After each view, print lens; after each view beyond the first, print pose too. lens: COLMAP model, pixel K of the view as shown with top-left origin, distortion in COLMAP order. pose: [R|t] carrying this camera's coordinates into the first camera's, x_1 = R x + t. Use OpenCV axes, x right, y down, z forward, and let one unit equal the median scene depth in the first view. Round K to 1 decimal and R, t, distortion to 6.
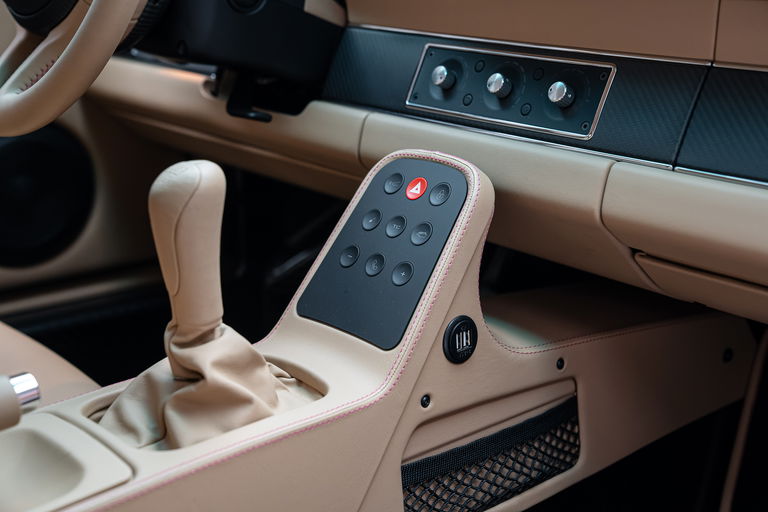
lens RADIAL K [[1145.1, 0, 382.2], [0, 1145.1, 255.0], [0, 0, 1]] dist [0.182182, 0.000000]
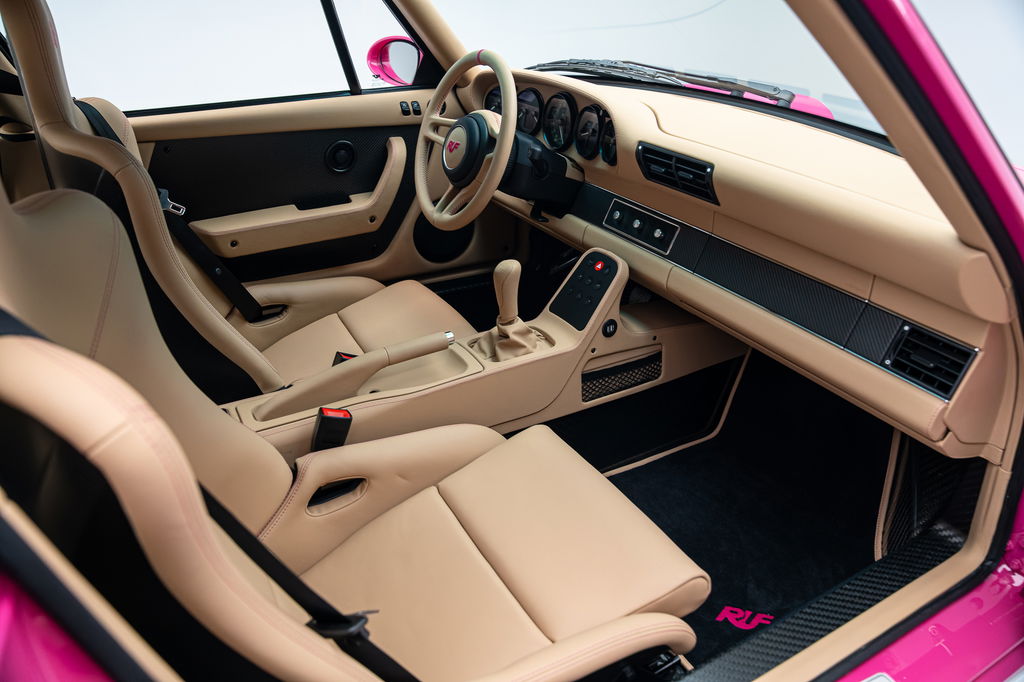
lens RADIAL K [[713.1, 0, 507.5], [0, 713.1, 341.5], [0, 0, 1]] dist [-0.042308, 0.009761]
pose [[0.980148, 0.095397, -0.173810, 0.126049], [-0.063587, 0.981578, 0.180168, -0.172107], [0.187796, -0.165540, 0.968158, -0.598461]]
